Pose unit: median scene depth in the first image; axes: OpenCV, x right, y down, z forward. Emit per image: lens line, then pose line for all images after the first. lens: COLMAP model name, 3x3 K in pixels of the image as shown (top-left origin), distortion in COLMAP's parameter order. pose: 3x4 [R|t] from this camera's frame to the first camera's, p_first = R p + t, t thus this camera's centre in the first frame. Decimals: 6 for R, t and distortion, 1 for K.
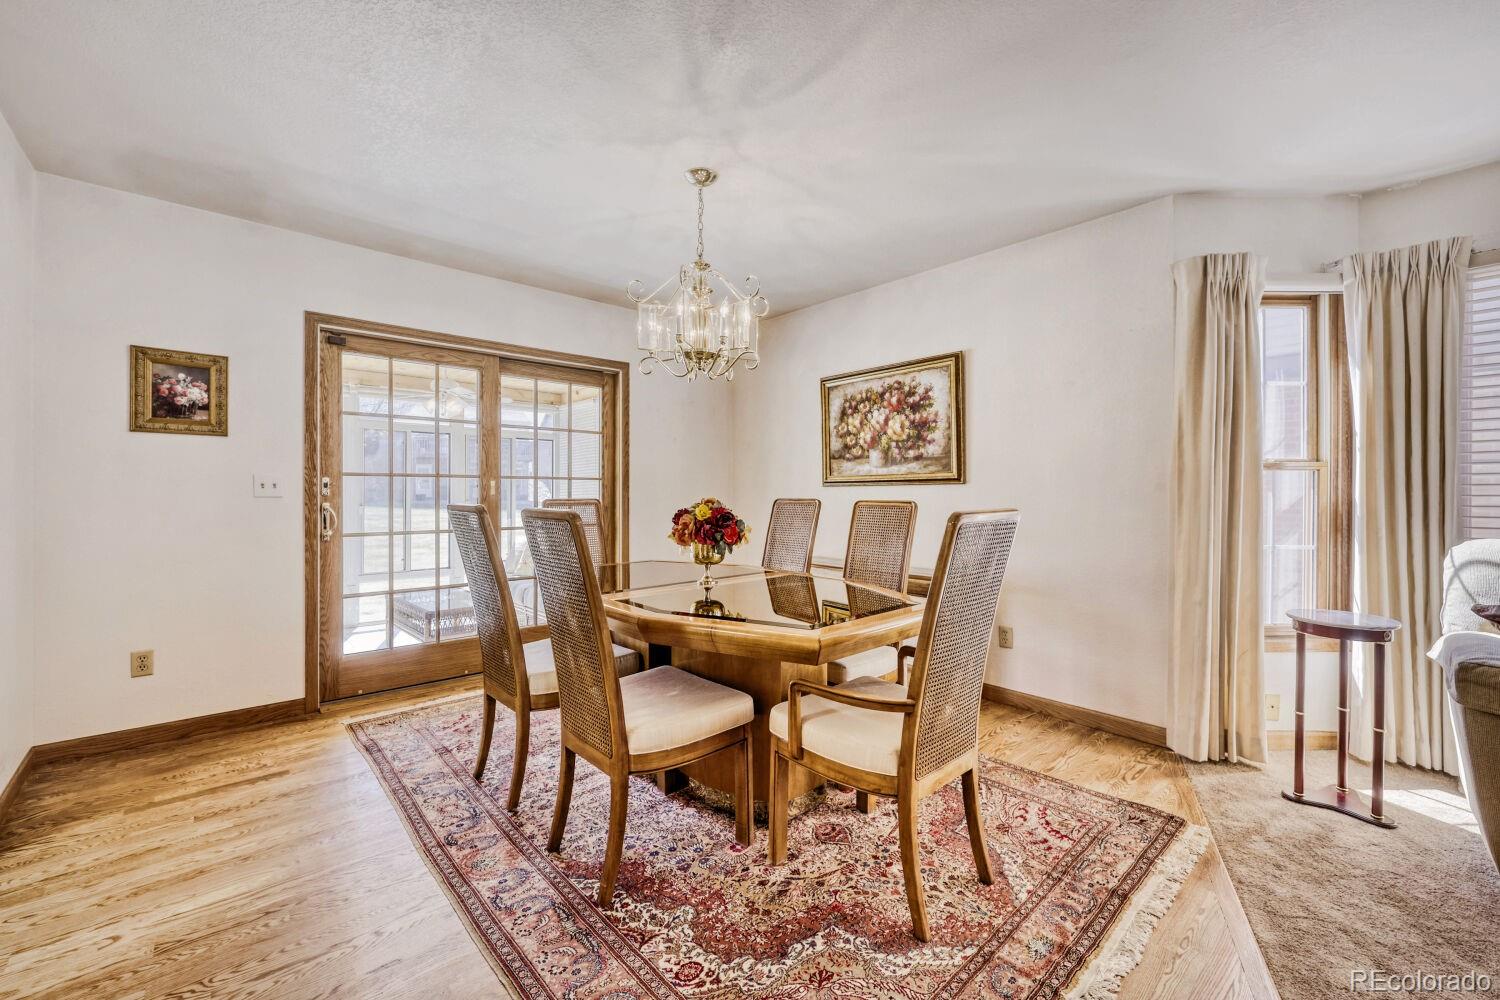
lens RADIAL K [[615.0, 0, 753.4], [0, 615.0, 499.7], [0, 0, 1]] dist [0.006514, 0.000308]
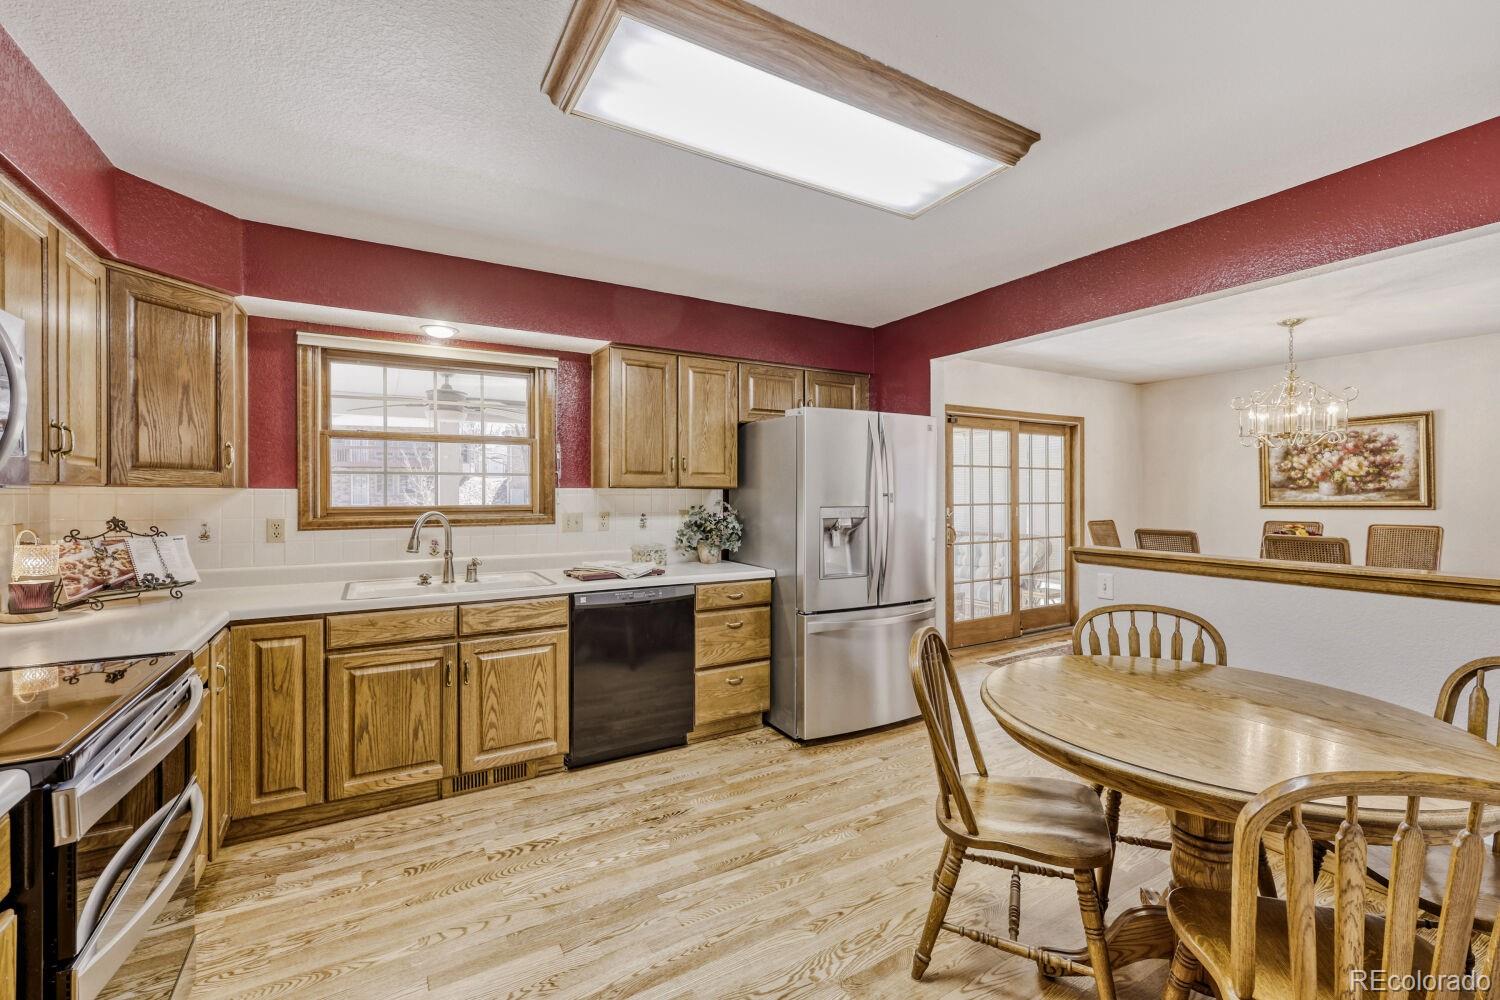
lens RADIAL K [[615.0, 0, 738.9], [0, 615.0, 500.5], [0, 0, 1]] dist [0.006514, 0.000308]
pose [[0.977082, -0.003283, -0.212838, -0.873658], [0.002582, 0.999990, -0.003573, -0.047325], [0.212847, 0.002941, 0.977081, -0.654495]]
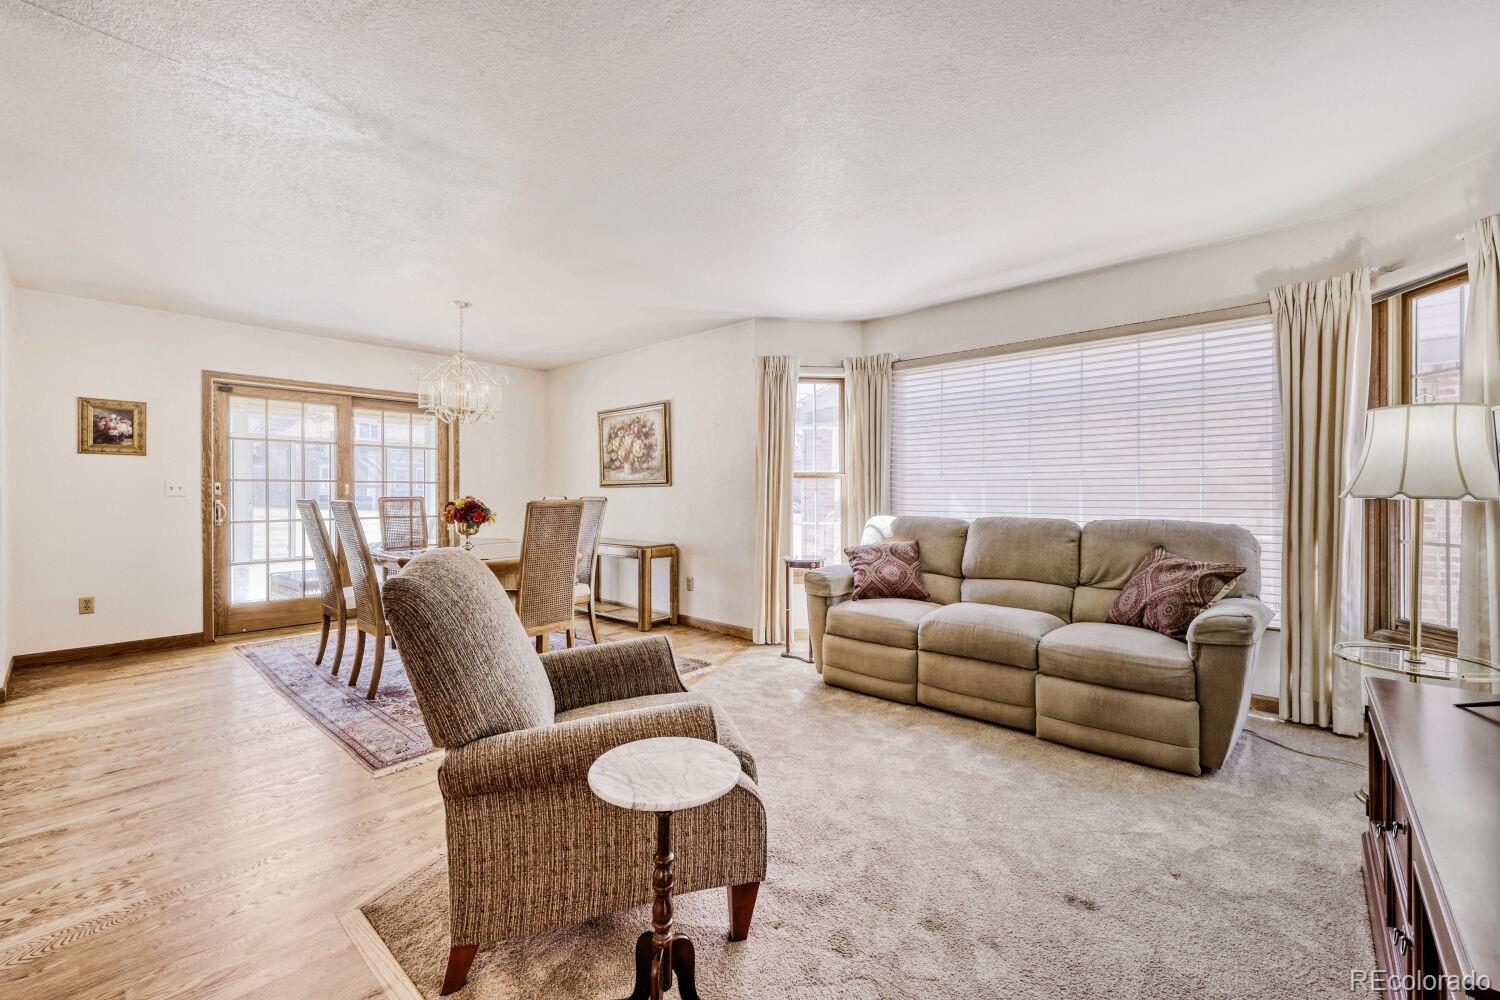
lens RADIAL K [[615.0, 0, 753.9], [0, 615.0, 499.1], [0, 0, 1]] dist [0.006514, 0.000308]
pose [[0.994349, -0.003549, 0.106102, 0.401576], [0.003466, 0.999994, 0.000965, 0.005834], [-0.106104, -0.000592, 0.994355, -0.572817]]
